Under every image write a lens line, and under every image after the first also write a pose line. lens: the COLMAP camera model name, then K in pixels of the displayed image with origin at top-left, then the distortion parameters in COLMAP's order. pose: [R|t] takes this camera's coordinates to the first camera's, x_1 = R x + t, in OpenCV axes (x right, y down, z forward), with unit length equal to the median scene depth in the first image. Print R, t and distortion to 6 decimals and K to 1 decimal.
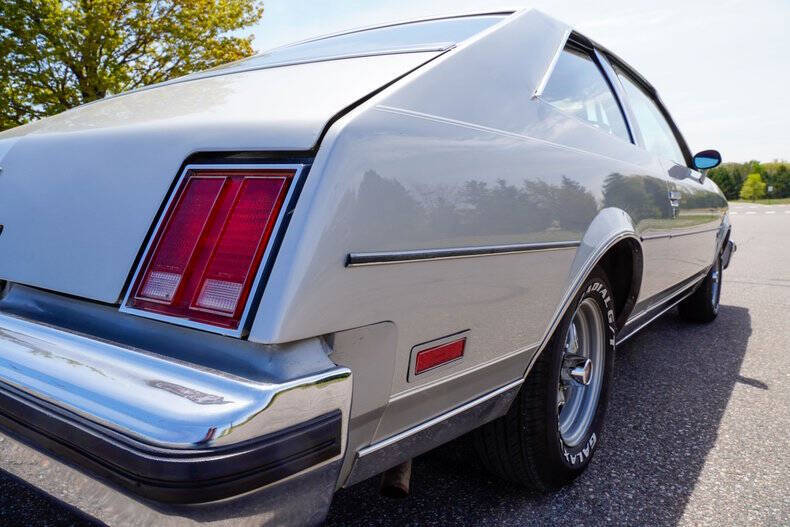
lens RADIAL K [[595.6, 0, 395.0], [0, 595.6, 263.5], [0, 0, 1]] dist [-0.128349, 0.099914]
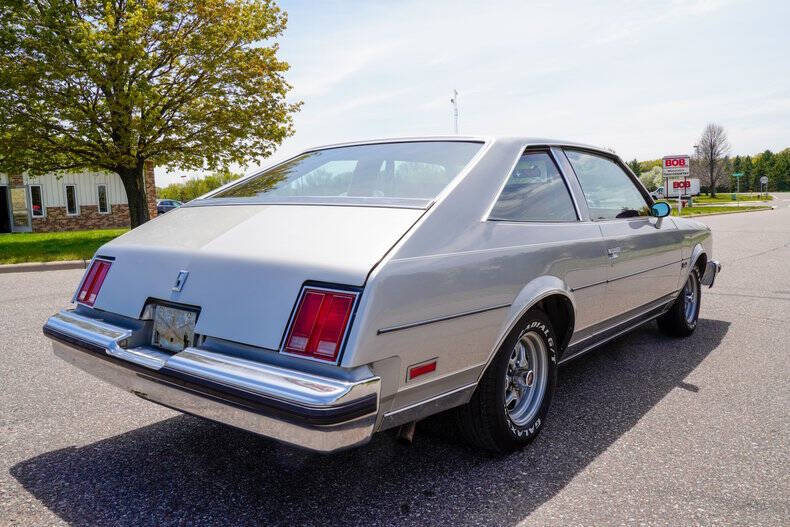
lens RADIAL K [[644.6, 0, 395.0], [0, 644.6, 263.5], [0, 0, 1]] dist [-0.090151, 0.100217]
pose [[0.998569, -0.016995, -0.050711, 0.068642], [0.016903, 0.999855, -0.002241, -0.150659], [0.050741, 0.001381, 0.998711, -0.876533]]
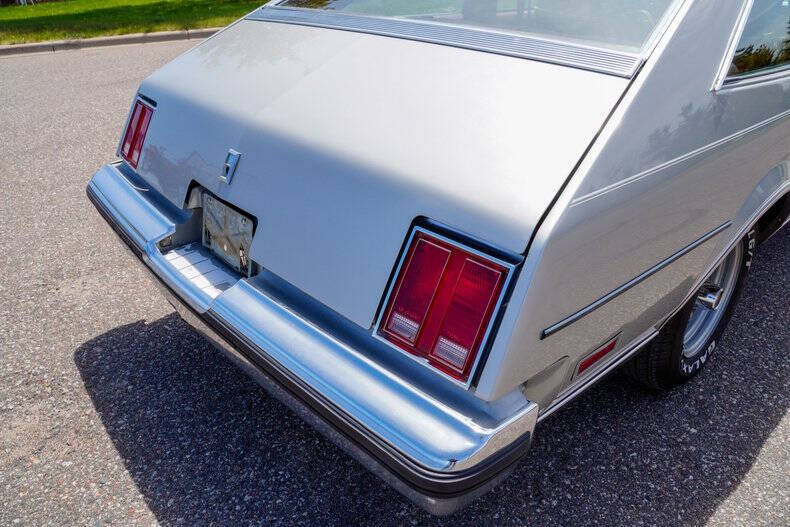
lens RADIAL K [[595.6, 0, 395.0], [0, 595.6, 263.5], [0, 0, 1]] dist [-0.128349, 0.099914]
pose [[0.978195, 0.077125, -0.192837, -0.087401], [0.003259, 0.922678, 0.385557, -0.370497], [0.207663, -0.377778, 0.902308, -0.138530]]
